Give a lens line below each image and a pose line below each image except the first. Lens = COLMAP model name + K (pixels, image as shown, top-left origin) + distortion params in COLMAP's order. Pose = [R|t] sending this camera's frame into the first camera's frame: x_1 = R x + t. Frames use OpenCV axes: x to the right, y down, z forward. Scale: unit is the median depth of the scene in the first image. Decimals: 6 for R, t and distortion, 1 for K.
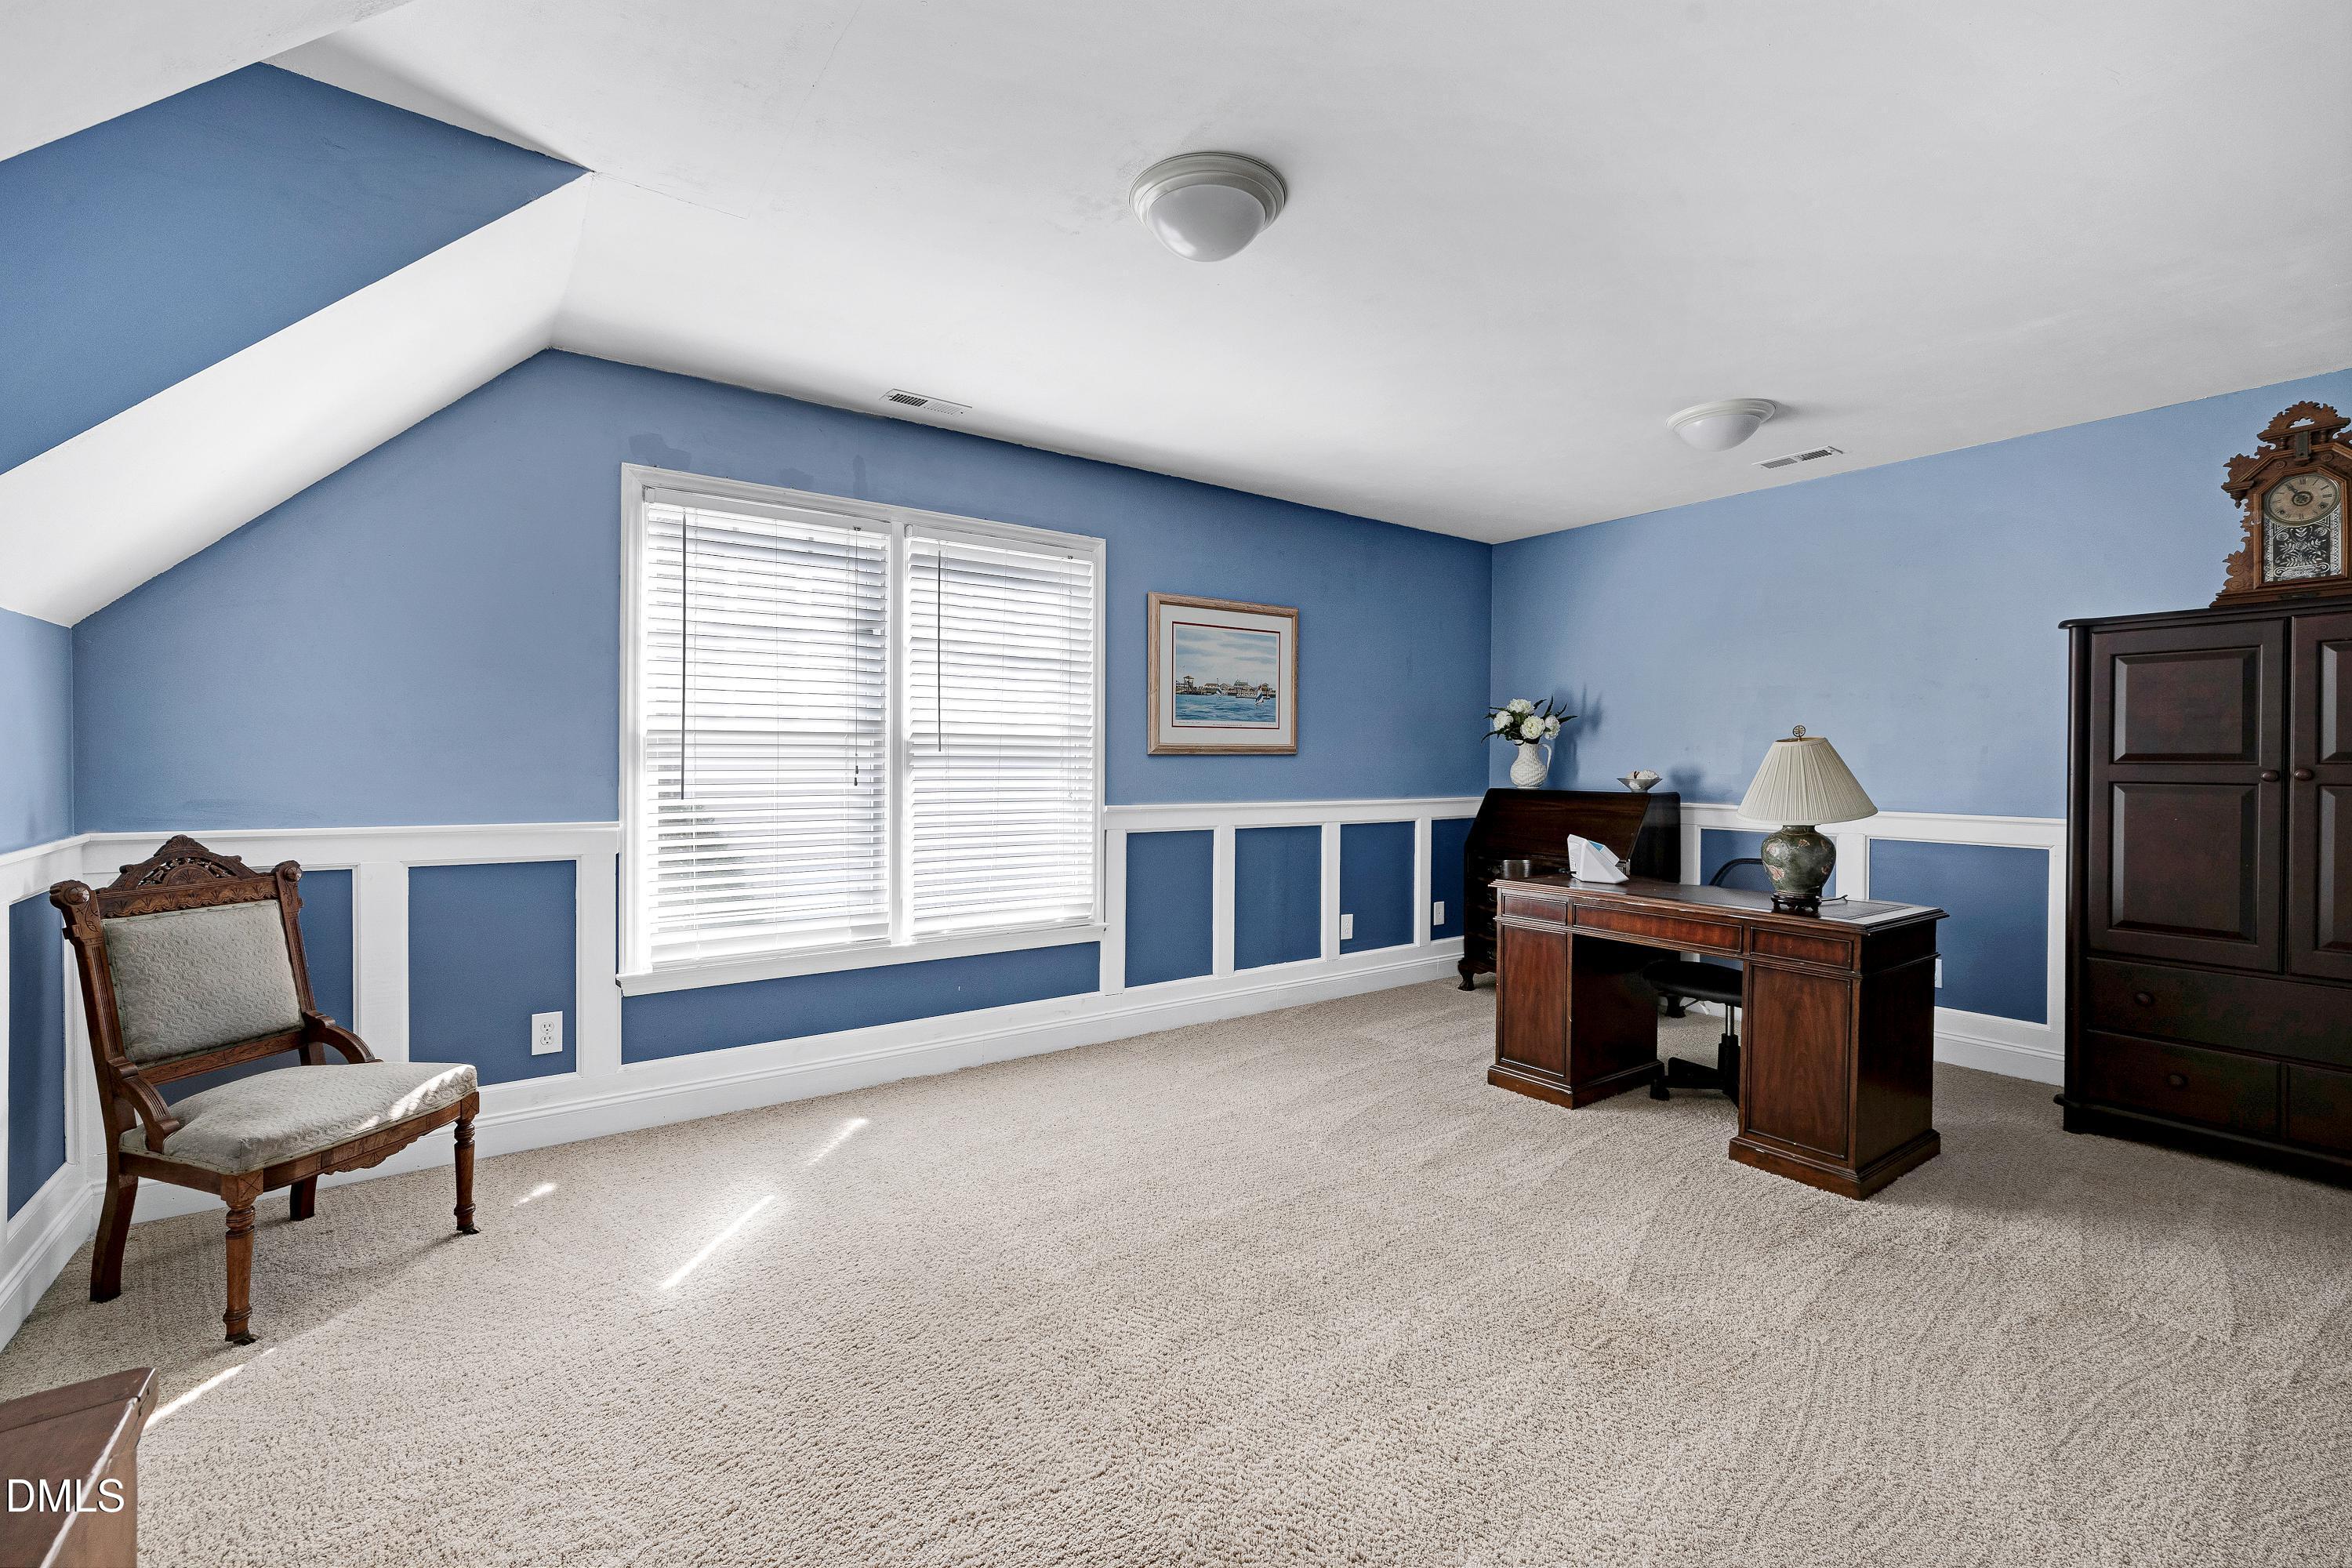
lens RADIAL K [[997.5, 0, 1168.7], [0, 997.5, 768.3], [0, 0, 1]] dist [-0.002019, 0.000874]
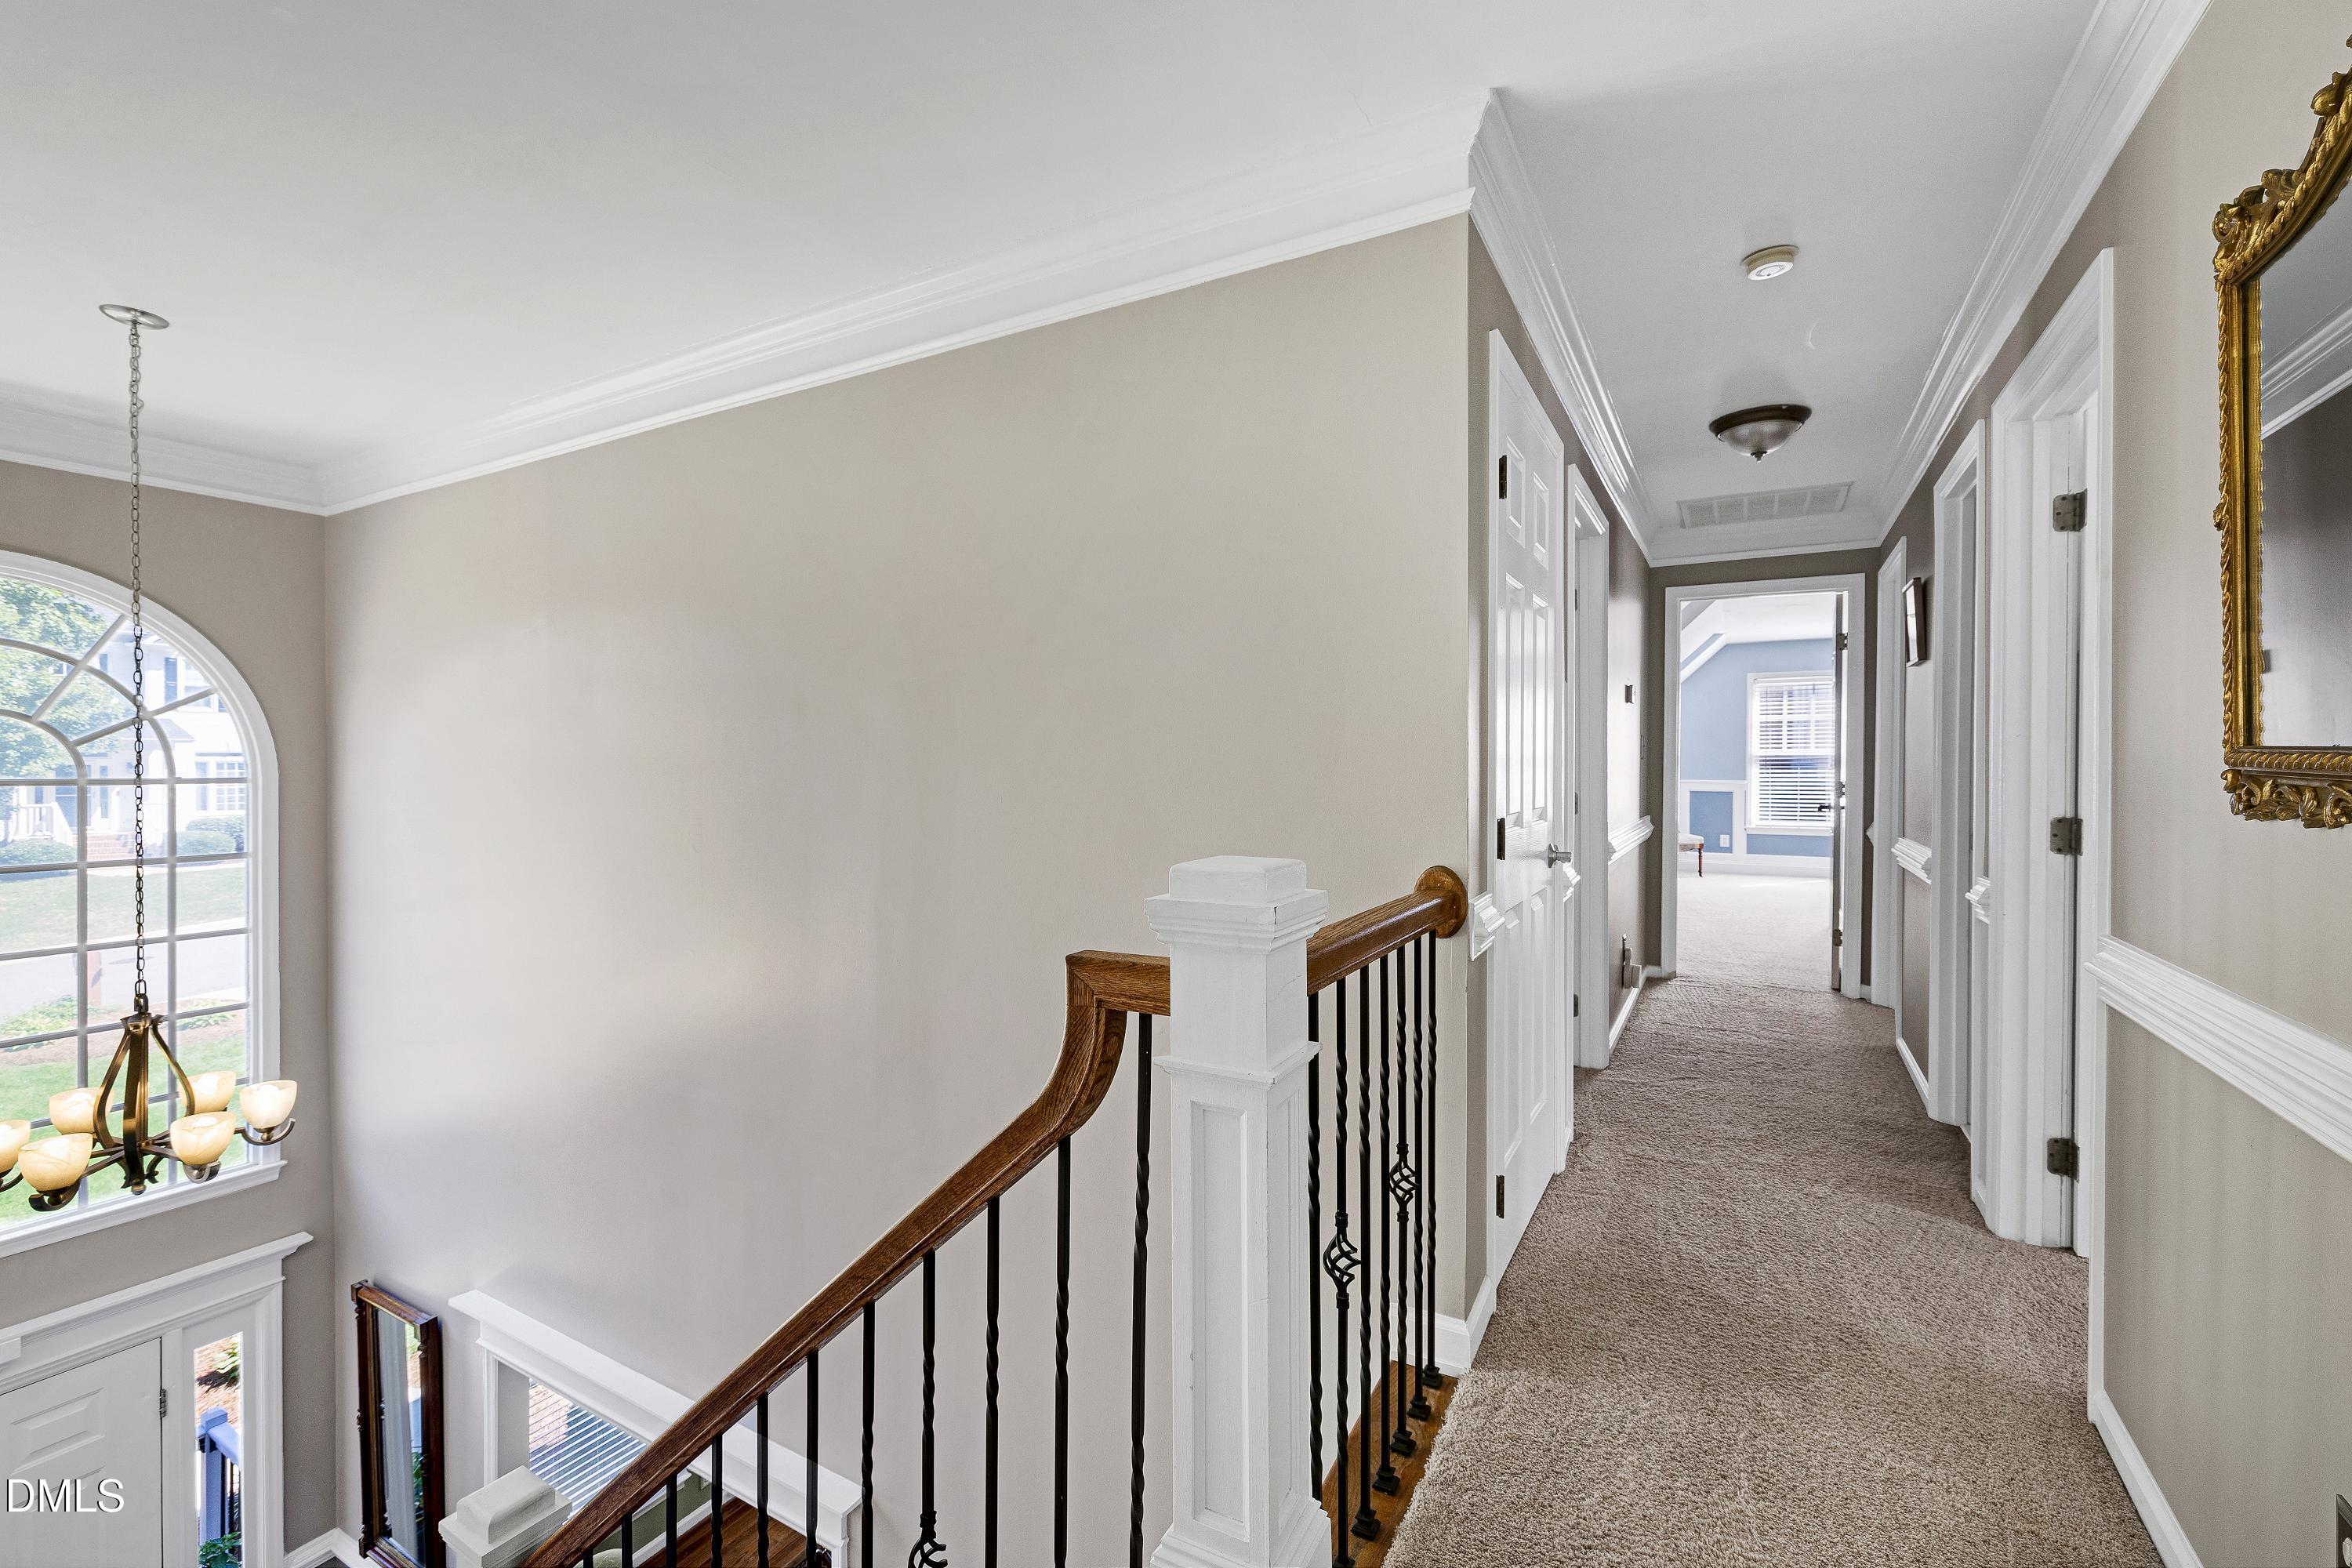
lens RADIAL K [[997.5, 0, 1157.0], [0, 997.5, 773.9], [0, 0, 1]] dist [-0.002019, 0.000874]
pose [[0.411310, 0.012033, -0.911416, 1.712643], [0.003981, 0.999880, 0.014997, -0.028734], [0.911487, -0.009797, 0.411213, -2.212365]]
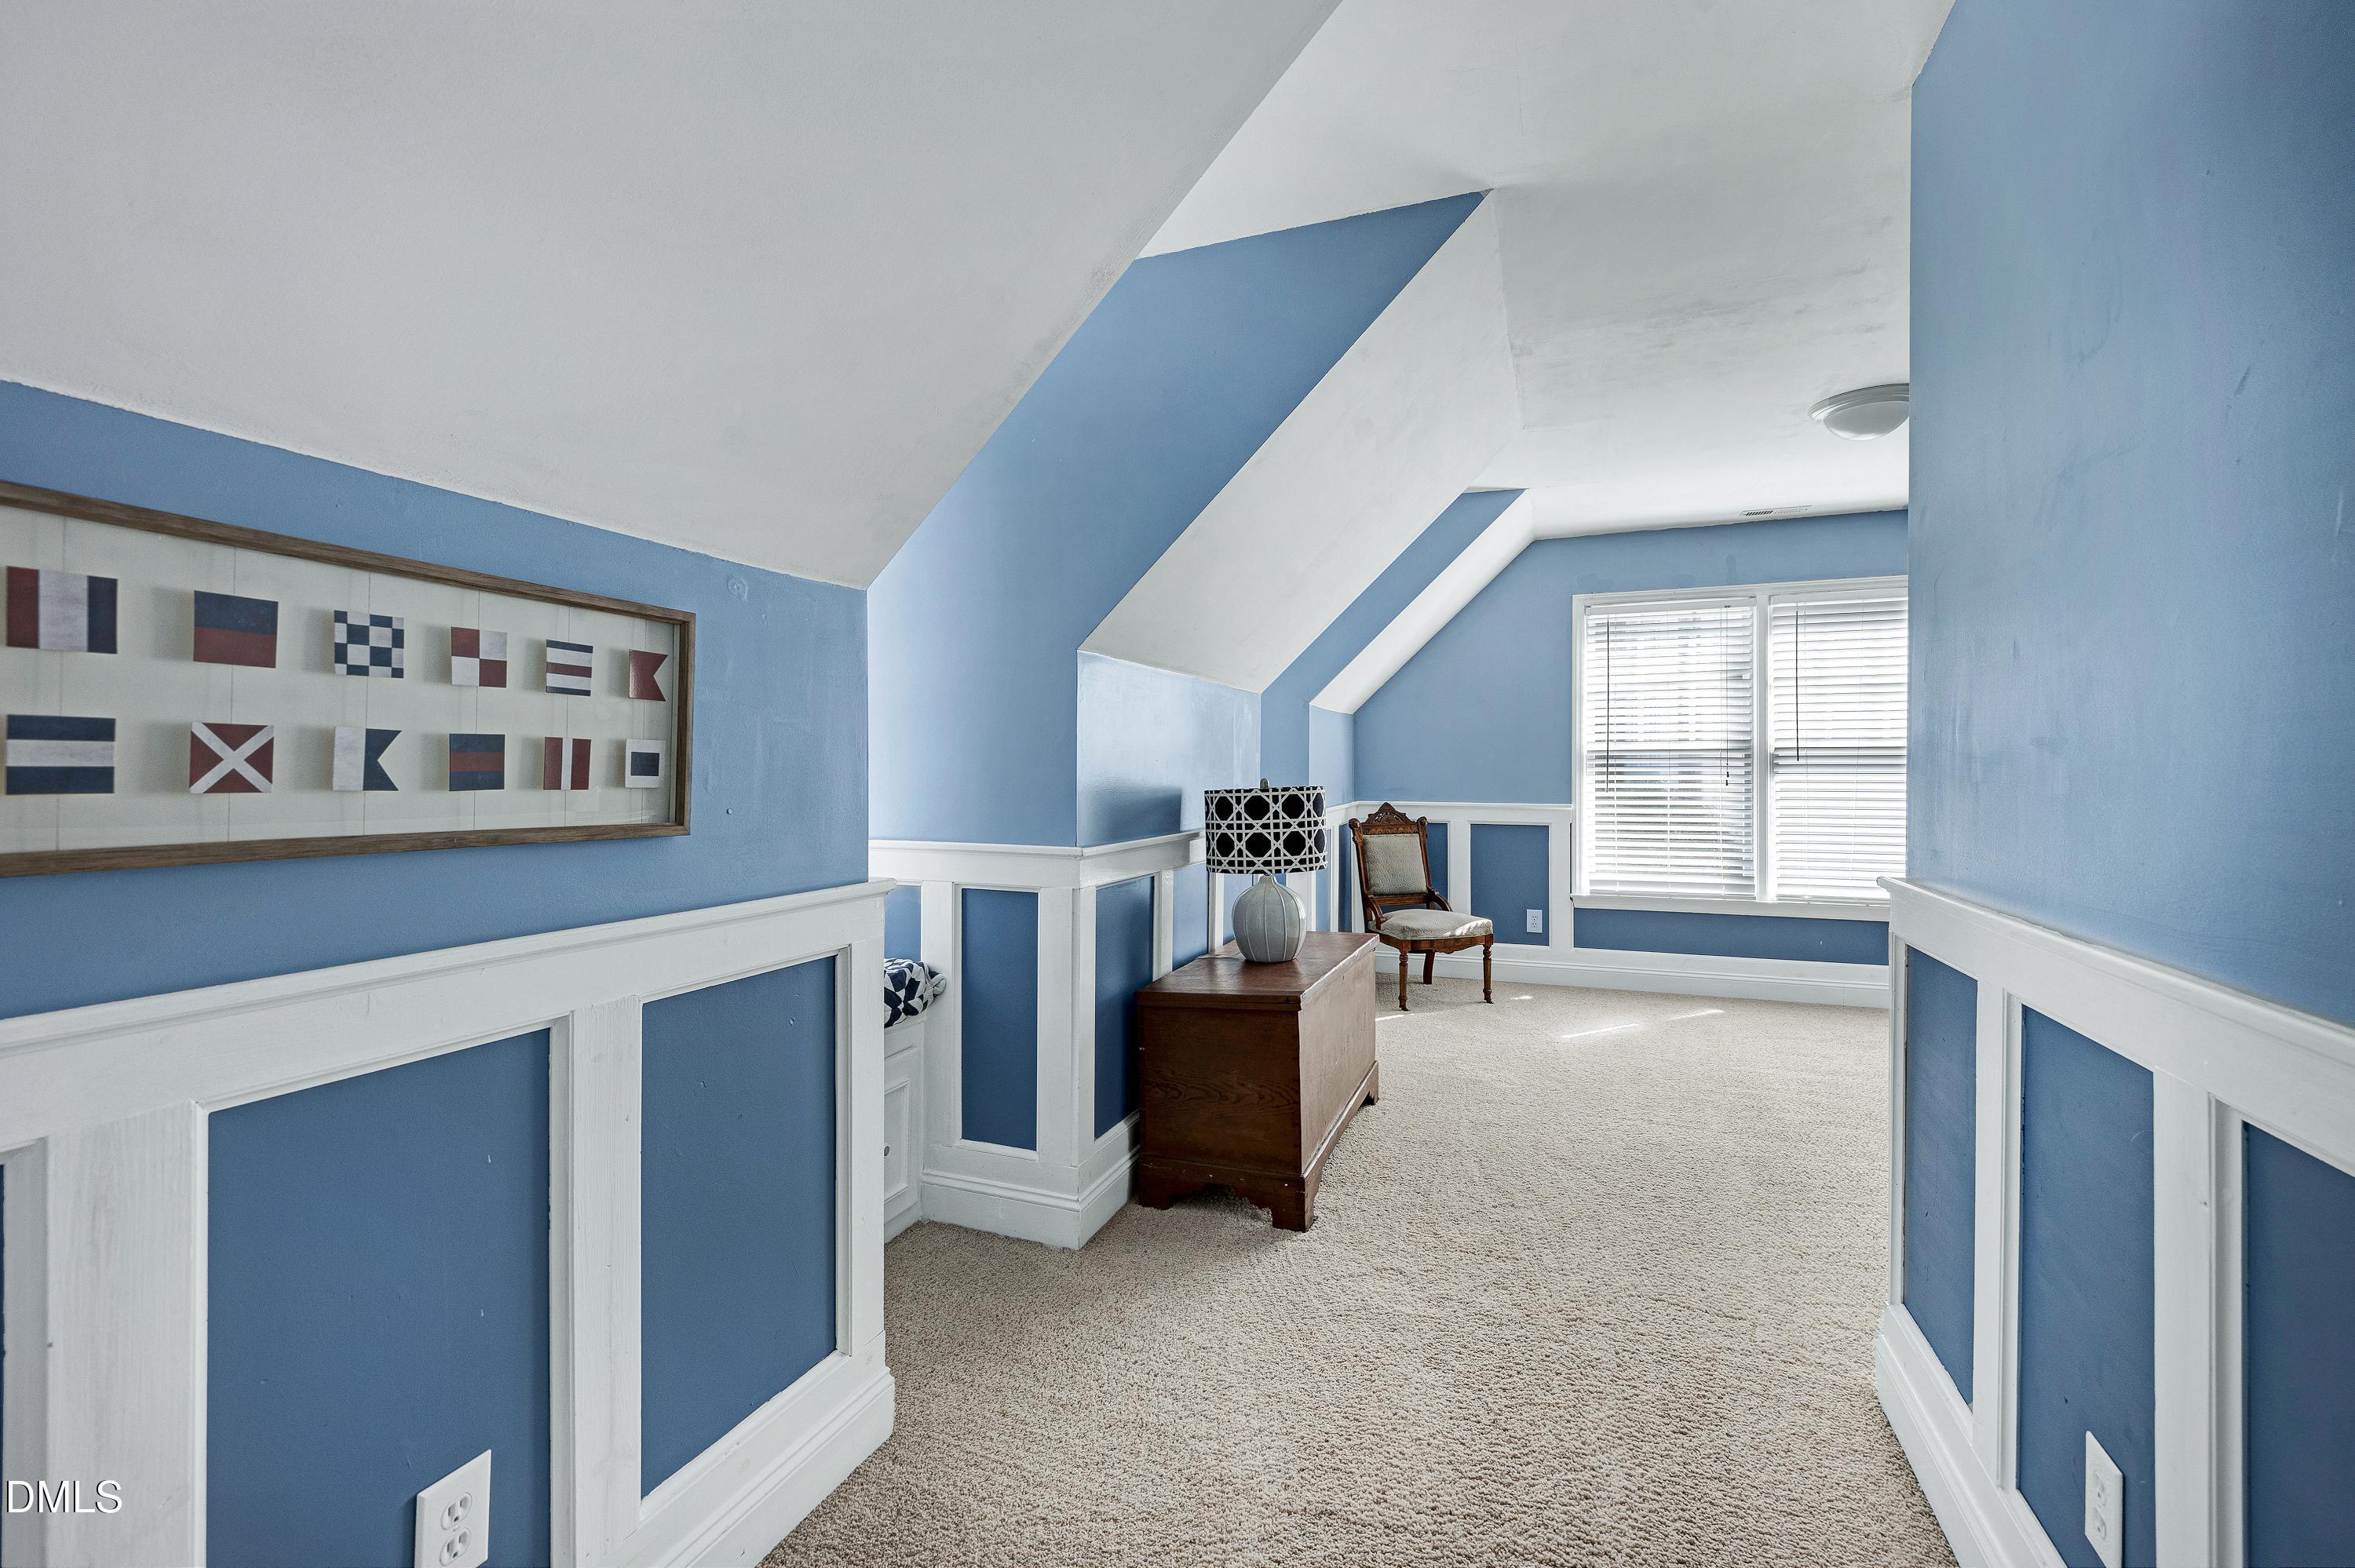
lens RADIAL K [[998.6, 0, 1185.4], [0, 998.6, 773.0], [0, 0, 1]] dist [-0.002019, 0.000874]
pose [[0.552139, -0.002865, -0.833747, 0.521525], [-0.000378, 0.999993, -0.003687, 0.005684], [0.833752, 0.002351, 0.552134, -0.510111]]
